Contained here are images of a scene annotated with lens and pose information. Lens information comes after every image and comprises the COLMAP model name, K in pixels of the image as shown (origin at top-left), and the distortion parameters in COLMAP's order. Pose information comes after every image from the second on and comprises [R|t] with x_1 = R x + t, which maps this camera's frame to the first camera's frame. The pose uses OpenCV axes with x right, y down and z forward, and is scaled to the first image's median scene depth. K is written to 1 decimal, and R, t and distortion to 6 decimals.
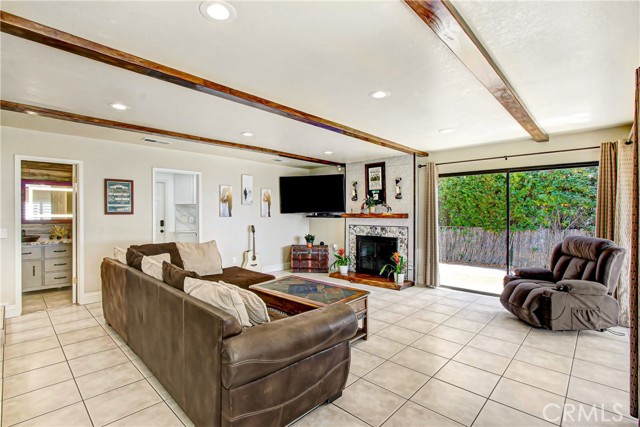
lens RADIAL K [[307.0, 0, 319.2], [0, 307.0, 210.6], [0, 0, 1]] dist [-0.020108, 0.001062]
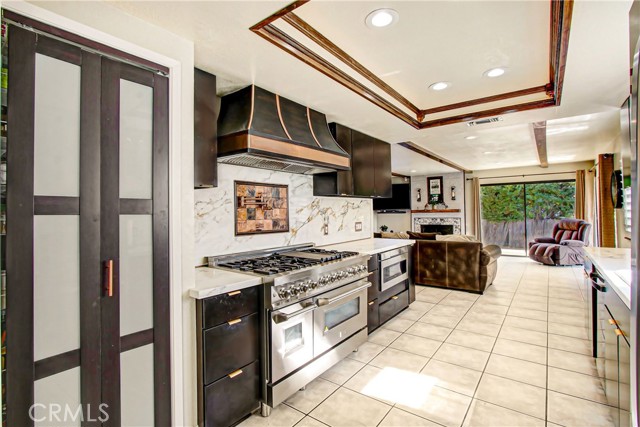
lens RADIAL K [[307.0, 0, 320.8], [0, 307.0, 208.3], [0, 0, 1]] dist [-0.020108, 0.001062]
pose [[0.992991, -0.015077, 0.117224, -0.592665], [0.015845, 0.999859, -0.005626, 0.001917], [-0.117122, 0.007444, 0.993090, -0.466533]]
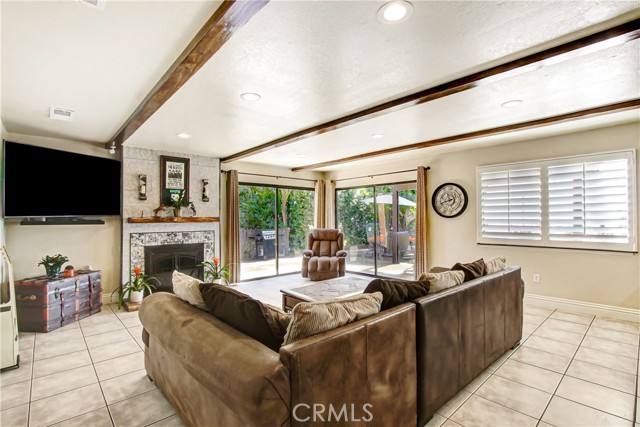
lens RADIAL K [[307.0, 0, 307.9], [0, 307.0, 213.2], [0, 0, 1]] dist [-0.020108, 0.001062]
pose [[0.082434, 0.011370, 0.996532, -0.652043], [-0.002034, 0.999935, -0.011240, 0.007287], [-0.996594, -0.001101, 0.082452, 0.603190]]
